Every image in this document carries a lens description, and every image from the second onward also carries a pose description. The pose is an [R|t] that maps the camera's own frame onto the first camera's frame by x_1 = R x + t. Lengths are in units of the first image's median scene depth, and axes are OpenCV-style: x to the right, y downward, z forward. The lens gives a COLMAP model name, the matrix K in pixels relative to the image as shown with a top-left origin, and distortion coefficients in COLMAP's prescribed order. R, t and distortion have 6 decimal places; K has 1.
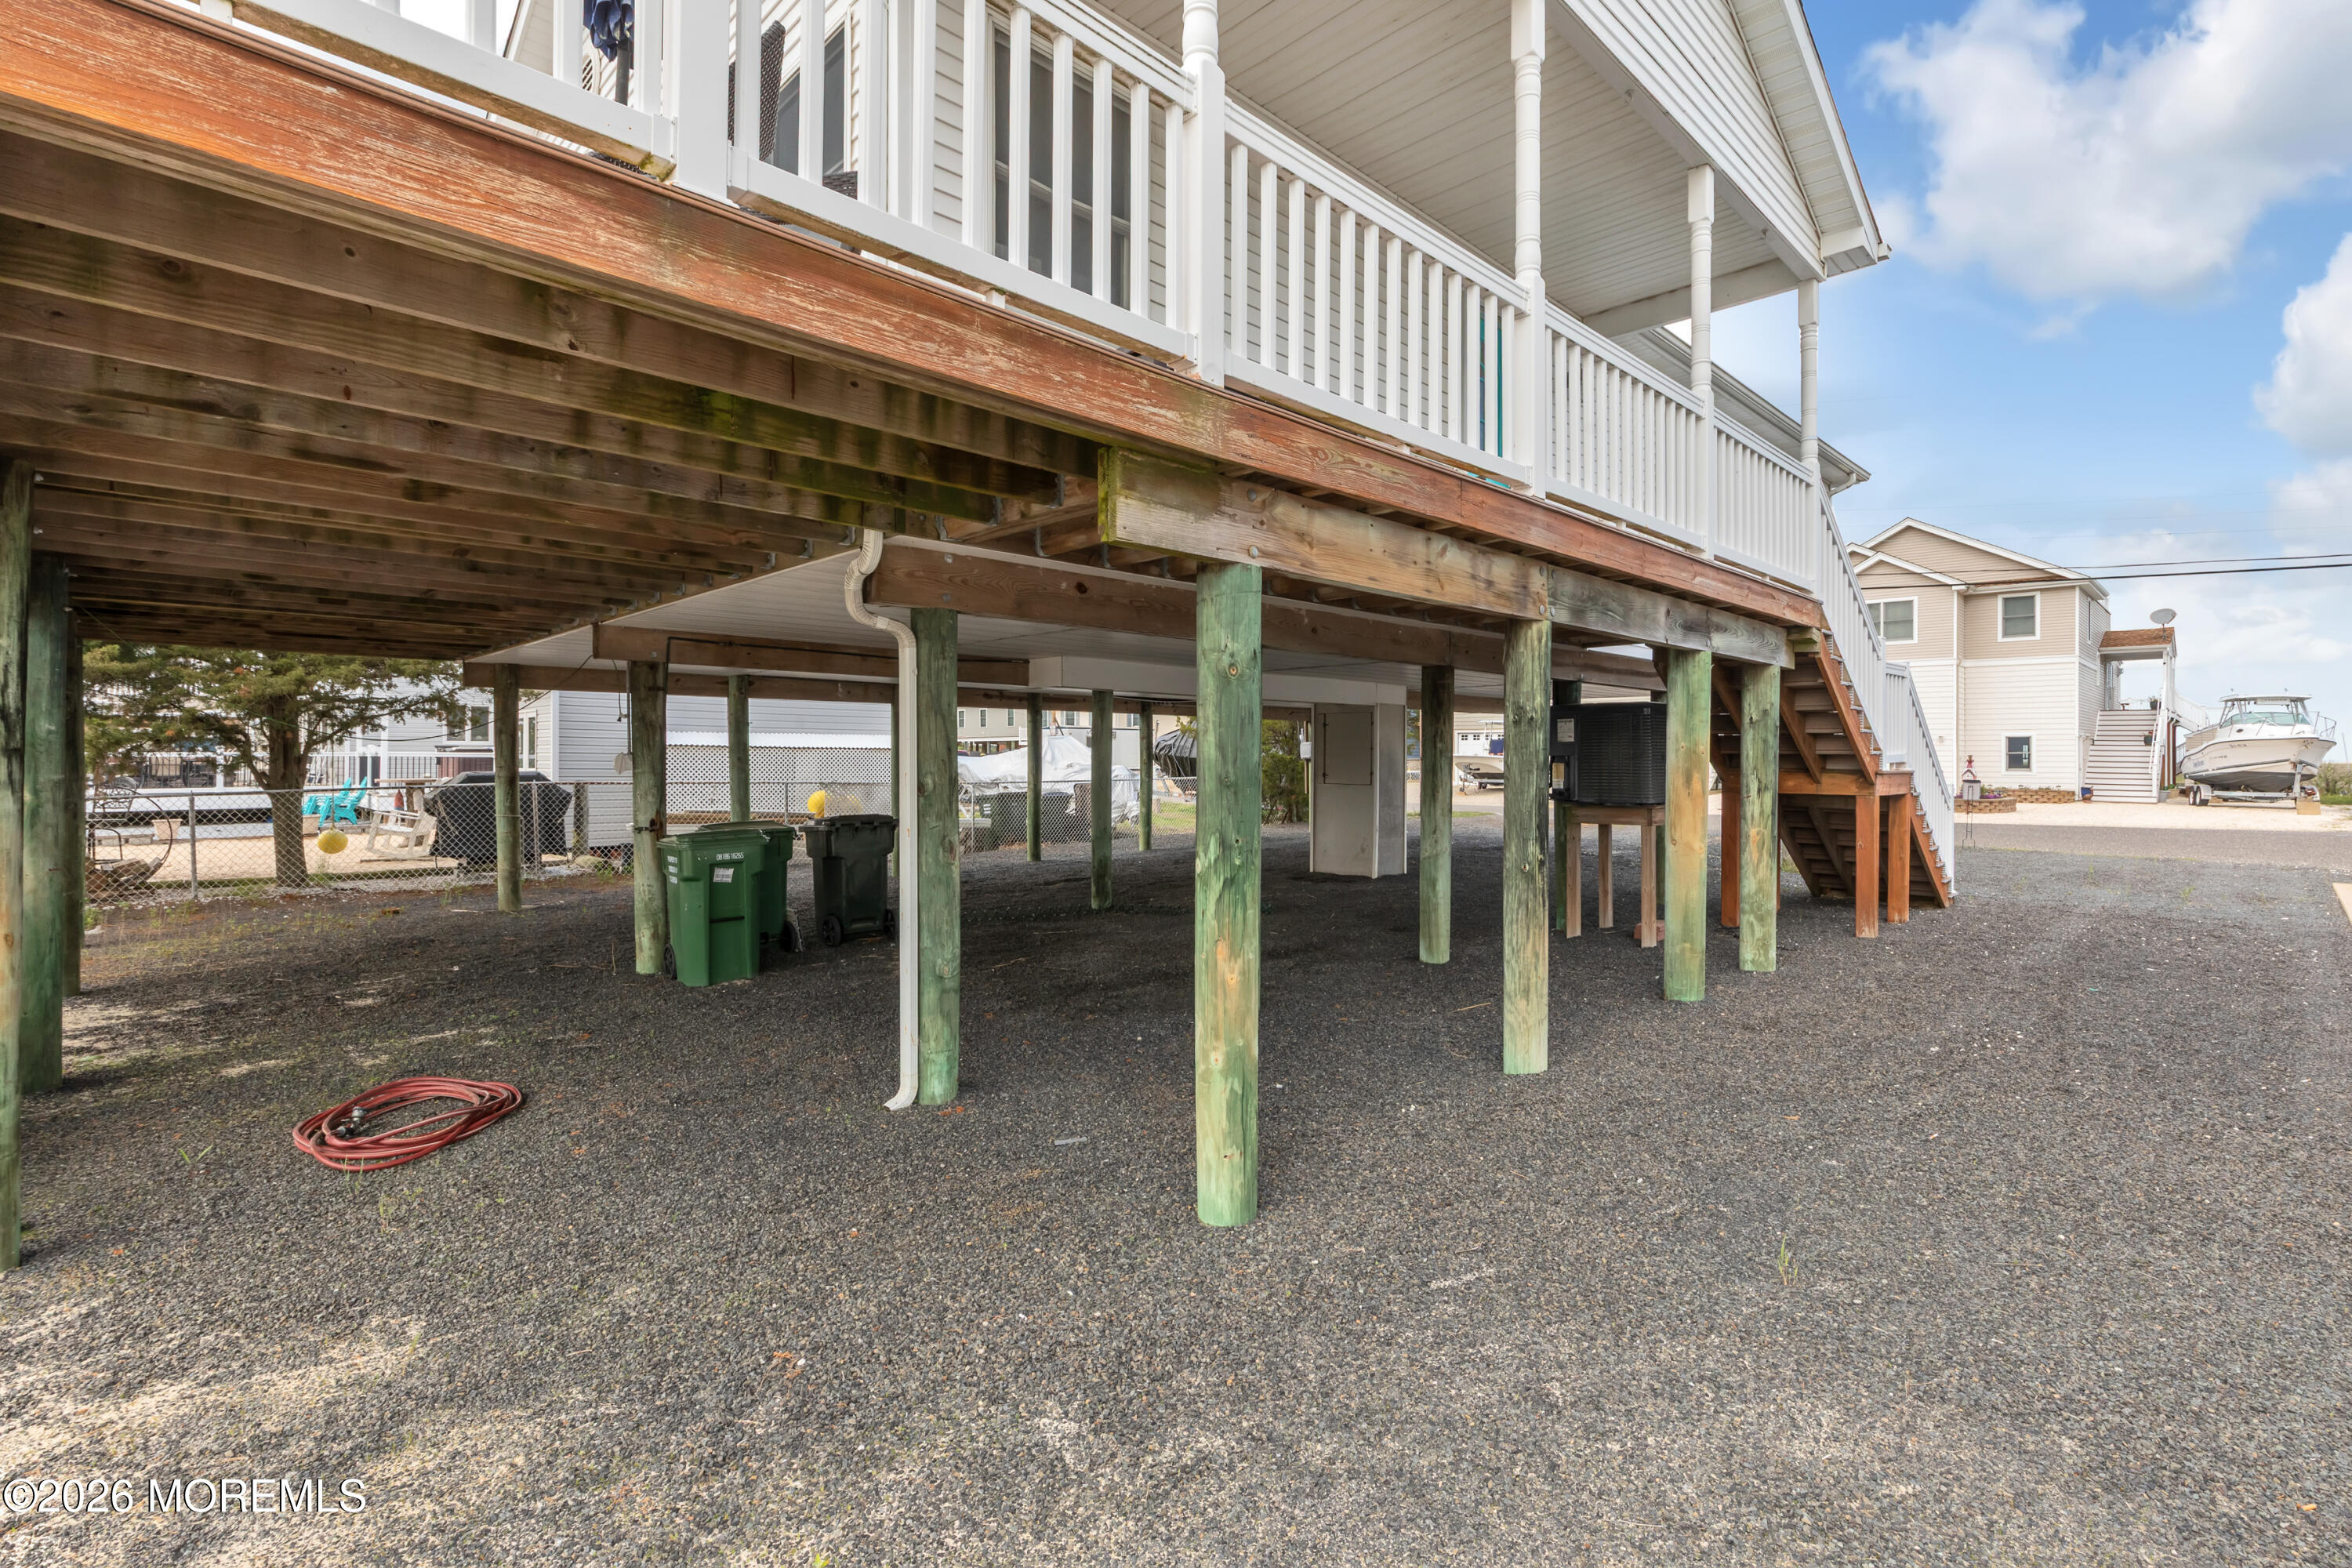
lens RADIAL K [[1071.2, 0, 1214.0], [0, 1071.2, 770.0], [0, 0, 1]] dist [0.014394, -0.004901]
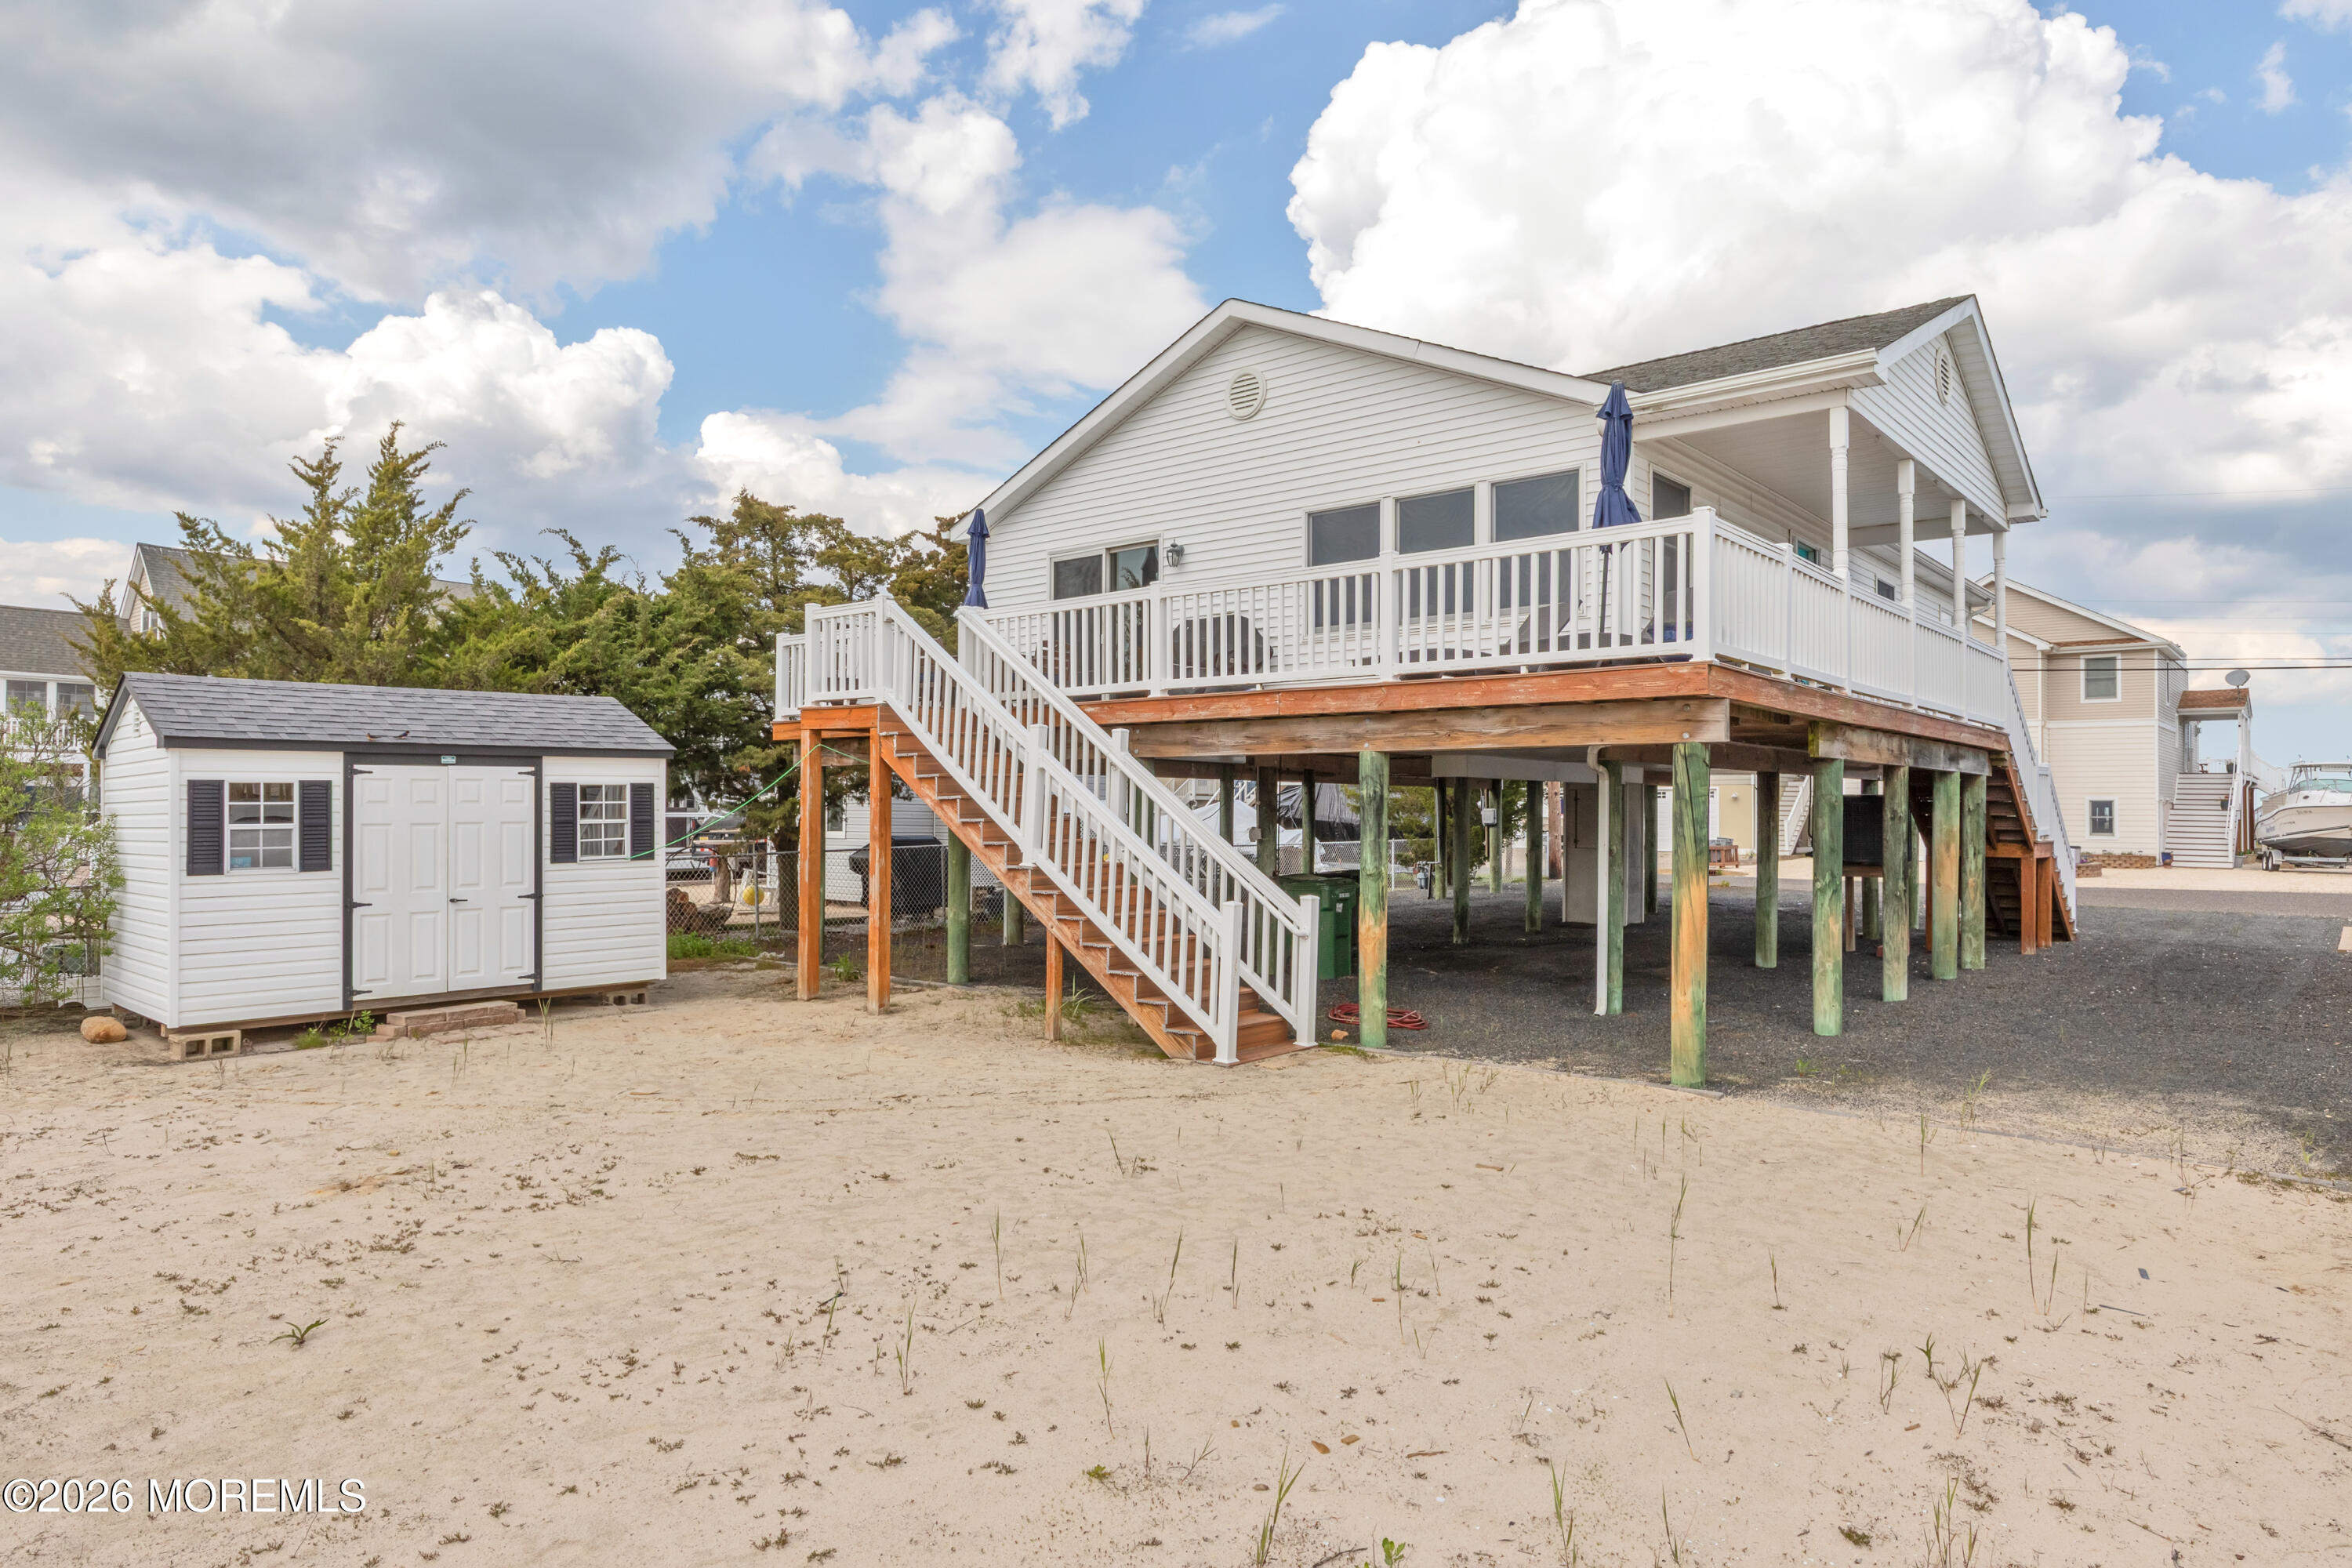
lens RADIAL K [[1422.7, 0, 1194.4], [0, 1422.7, 803.4], [0, 0, 1]] dist [0.004323, 0.000252]
pose [[0.996656, 0.004243, 0.081606, -0.312272], [-0.002865, 0.999851, -0.016996, -0.006623], [-0.081666, 0.016705, 0.996520, -0.385485]]
